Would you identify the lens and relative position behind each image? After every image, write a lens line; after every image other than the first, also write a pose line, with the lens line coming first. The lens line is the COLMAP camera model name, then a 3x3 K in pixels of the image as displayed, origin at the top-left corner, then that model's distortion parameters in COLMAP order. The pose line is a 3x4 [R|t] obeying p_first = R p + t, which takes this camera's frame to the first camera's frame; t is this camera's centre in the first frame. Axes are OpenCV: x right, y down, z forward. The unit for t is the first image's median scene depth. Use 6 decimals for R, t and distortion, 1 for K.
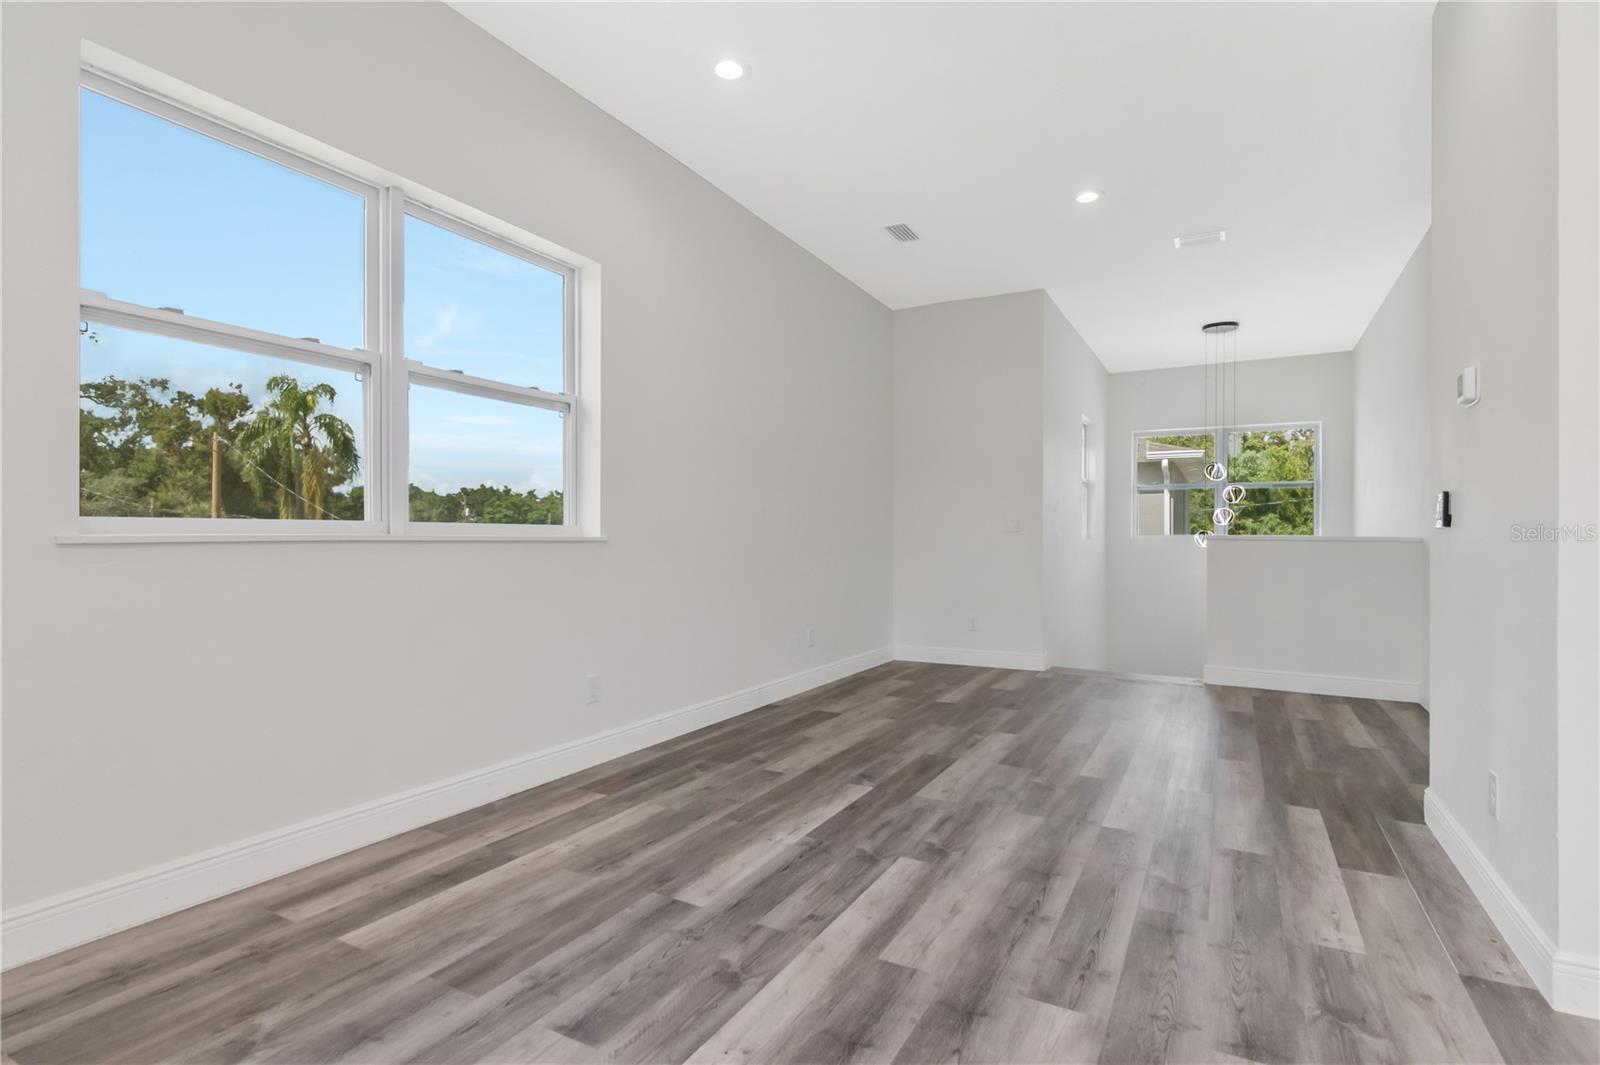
lens RADIAL K [[783.3, 0, 789.8], [0, 783.3, 536.4], [0, 0, 1]] dist [-0.004801, -0.001080]
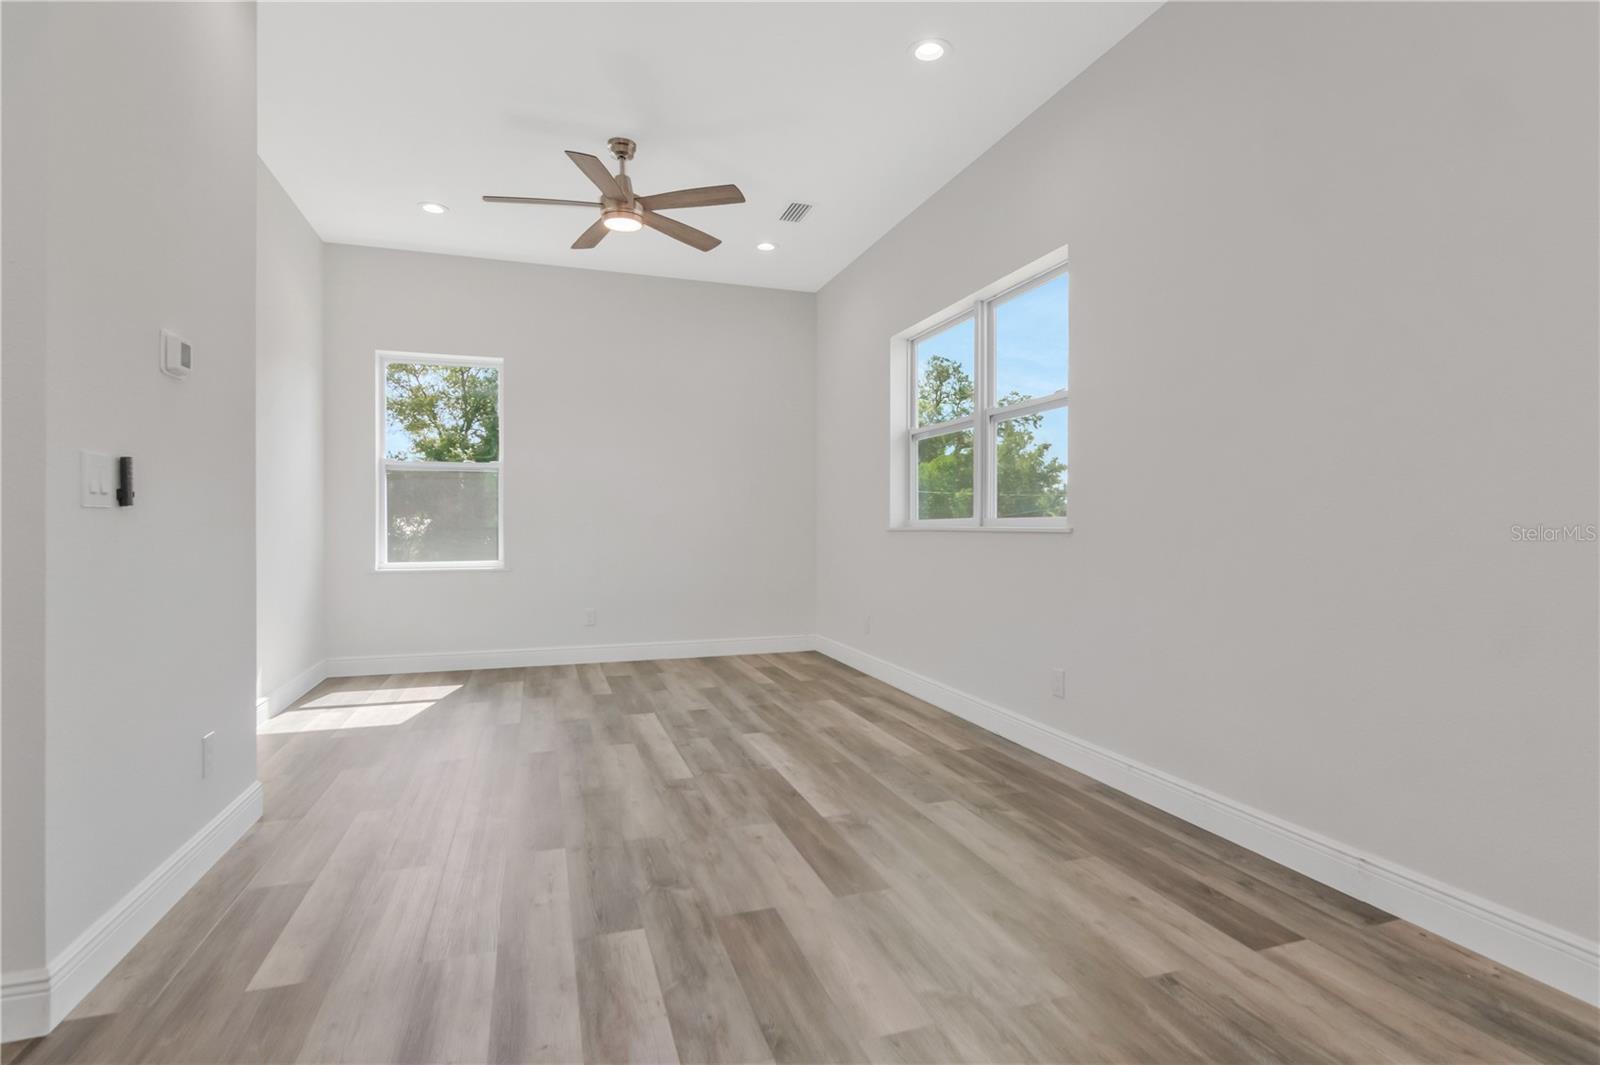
lens RADIAL K [[783.3, 0, 790.4], [0, 783.3, 531.4], [0, 0, 1]] dist [-0.004801, -0.001080]
pose [[-0.678222, -0.001625, -0.734855, 0.838221], [-0.003142, 0.999995, 0.000688, 0.006743], [0.734850, 0.002776, -0.678224, 1.706242]]
